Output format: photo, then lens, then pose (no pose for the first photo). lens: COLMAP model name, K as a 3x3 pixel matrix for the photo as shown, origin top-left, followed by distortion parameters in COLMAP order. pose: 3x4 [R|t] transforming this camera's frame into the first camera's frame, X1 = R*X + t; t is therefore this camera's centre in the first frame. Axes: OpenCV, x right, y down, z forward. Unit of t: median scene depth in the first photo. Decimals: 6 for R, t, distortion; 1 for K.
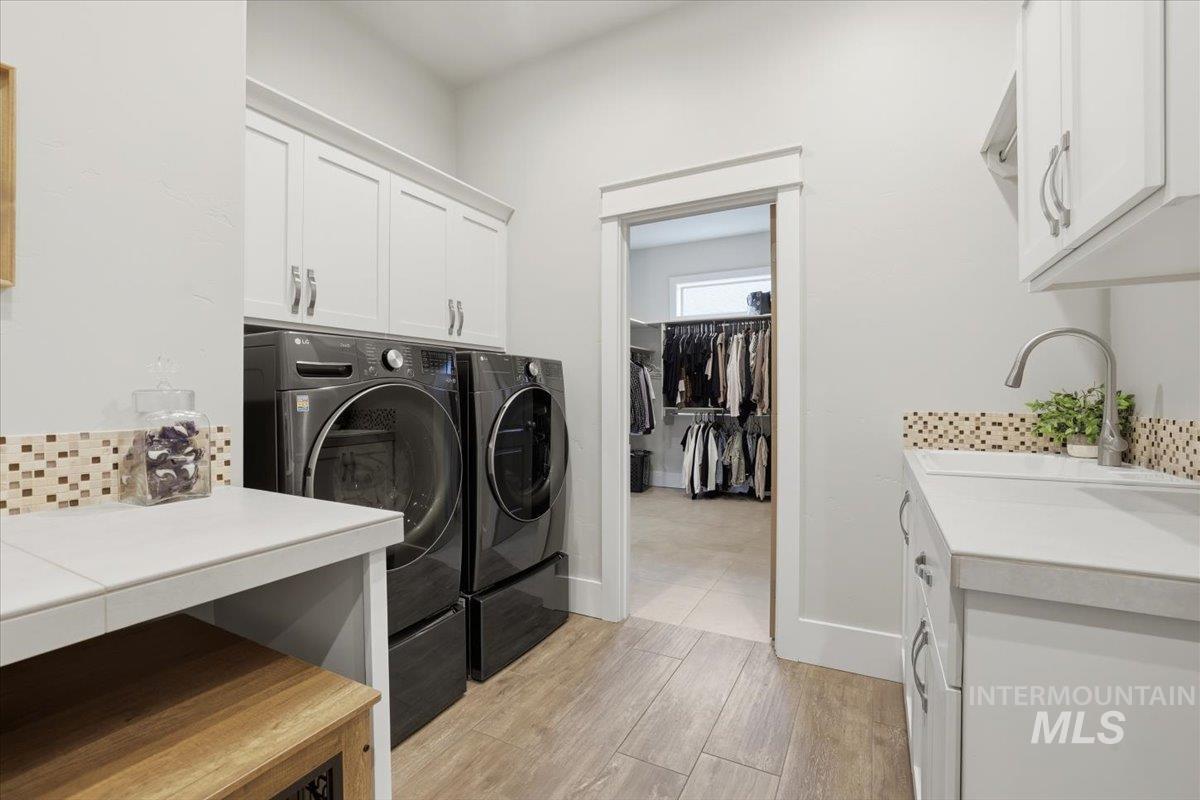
lens RADIAL K [[524.0, 0, 598.6], [0, 524.0, 397.2], [0, 0, 1]] dist [-0.039641, 0.012316]
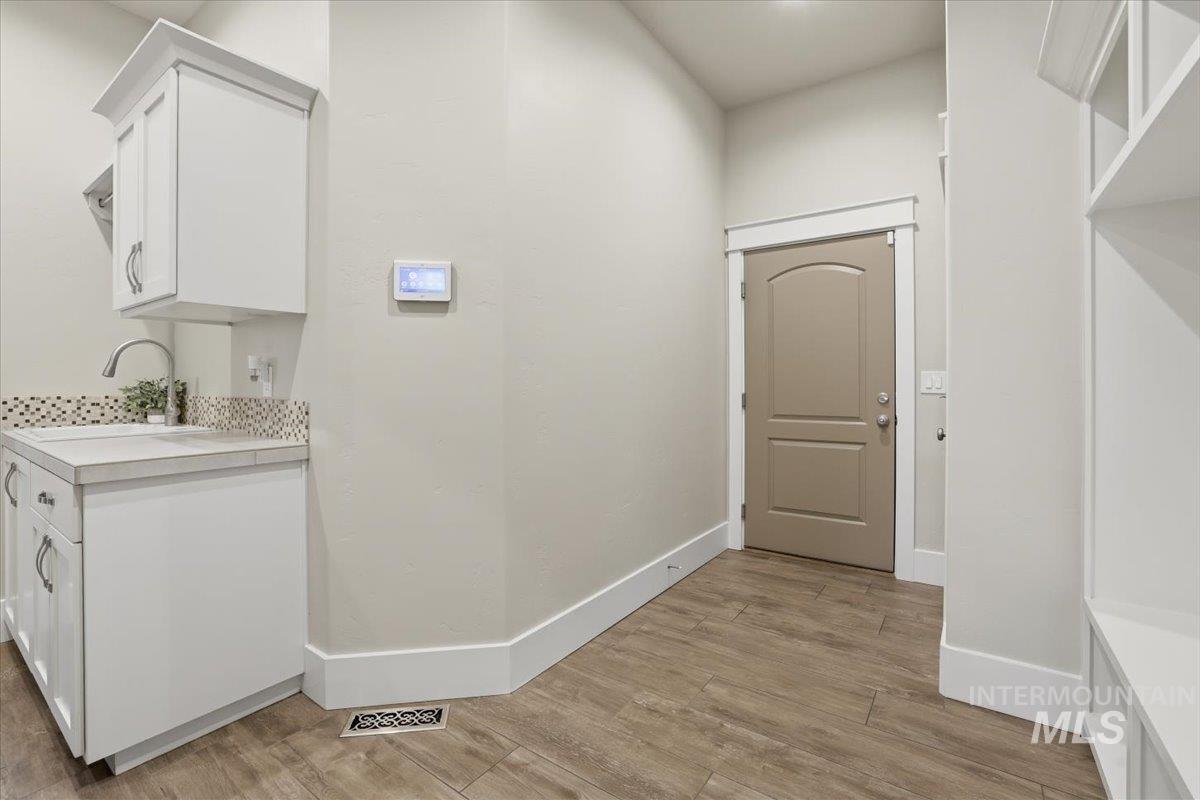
lens RADIAL K [[524.0, 0, 596.9], [0, 524.0, 388.0], [0, 0, 1]] dist [-0.039641, 0.012316]
pose [[0.127181, -0.004748, 0.991868, -0.373827], [0.001598, 0.999988, 0.004582, 0.006121], [-0.991878, 0.001002, 0.127187, -0.461252]]
